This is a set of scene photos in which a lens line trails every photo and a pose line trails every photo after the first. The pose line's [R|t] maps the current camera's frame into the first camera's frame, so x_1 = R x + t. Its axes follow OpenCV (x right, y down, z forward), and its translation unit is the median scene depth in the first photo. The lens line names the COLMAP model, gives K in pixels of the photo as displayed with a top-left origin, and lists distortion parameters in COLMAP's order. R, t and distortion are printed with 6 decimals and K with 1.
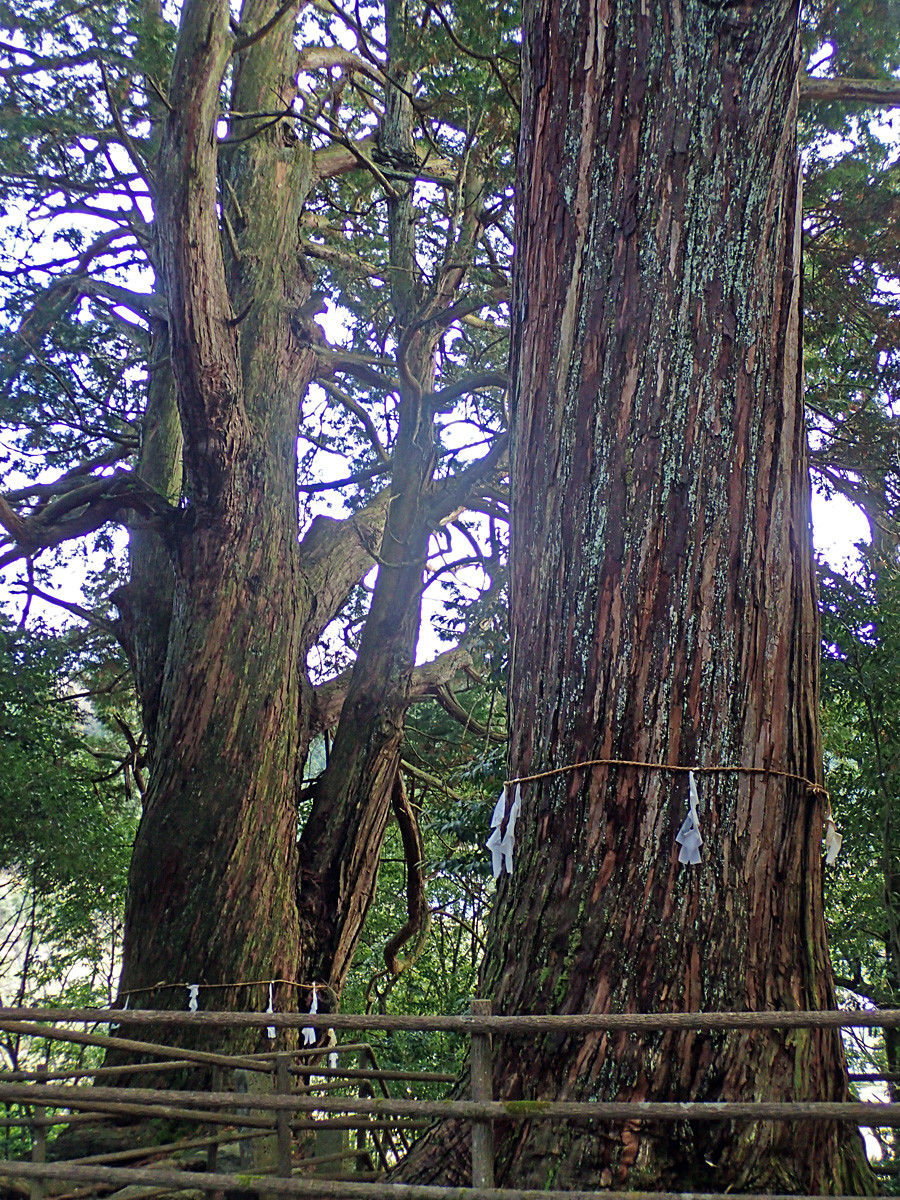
lens RADIAL K [[1507.9, 0, 447.4], [0, 1507.9, 597.5], [0, 0, 1]] dist [0.022262, 0.000000]
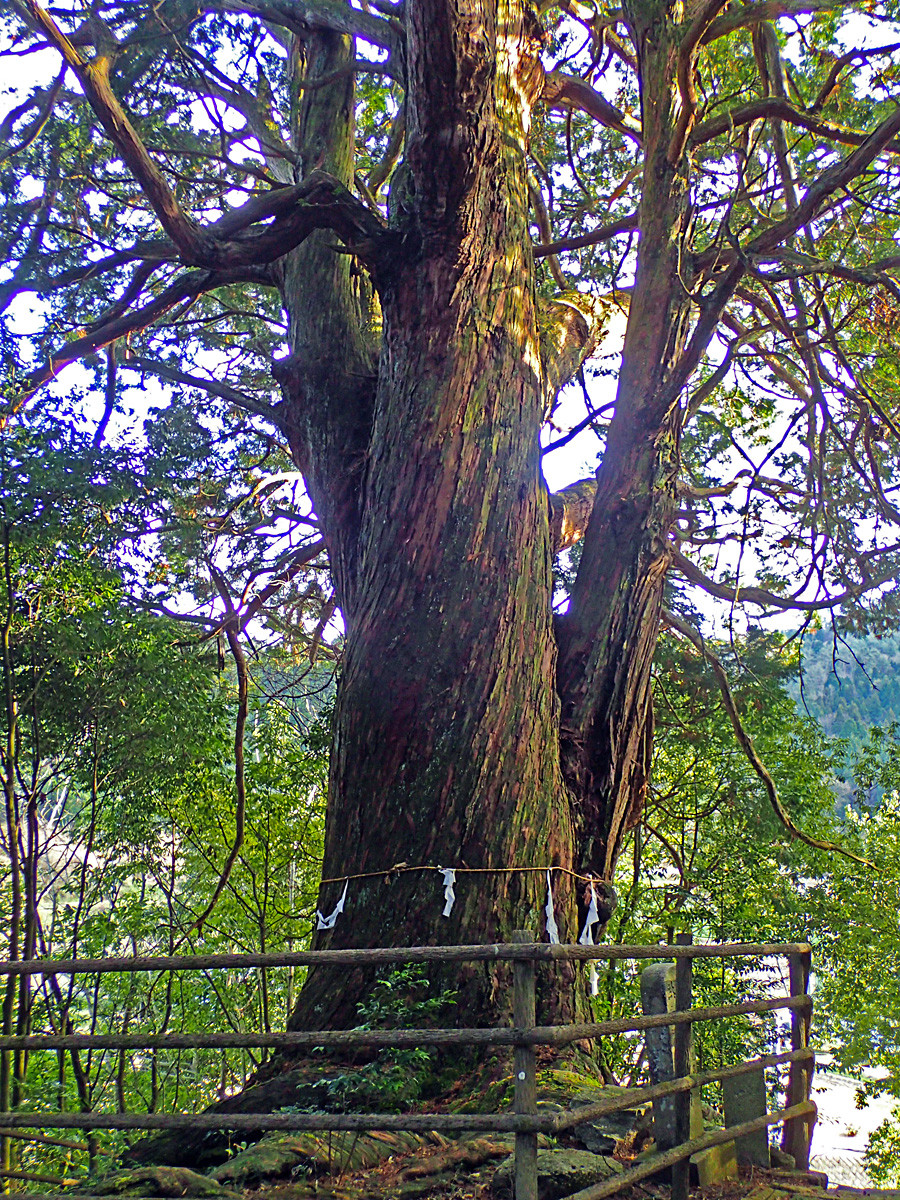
lens RADIAL K [[1507.9, 0, 452.7], [0, 1507.9, 602.6], [0, 0, 1]] dist [0.022262, 0.000000]
pose [[0.997984, 0.033335, 0.054007, -0.193102], [-0.034724, 0.999085, 0.024980, 0.106231], [-0.053125, -0.026805, 0.998228, 0.277306]]
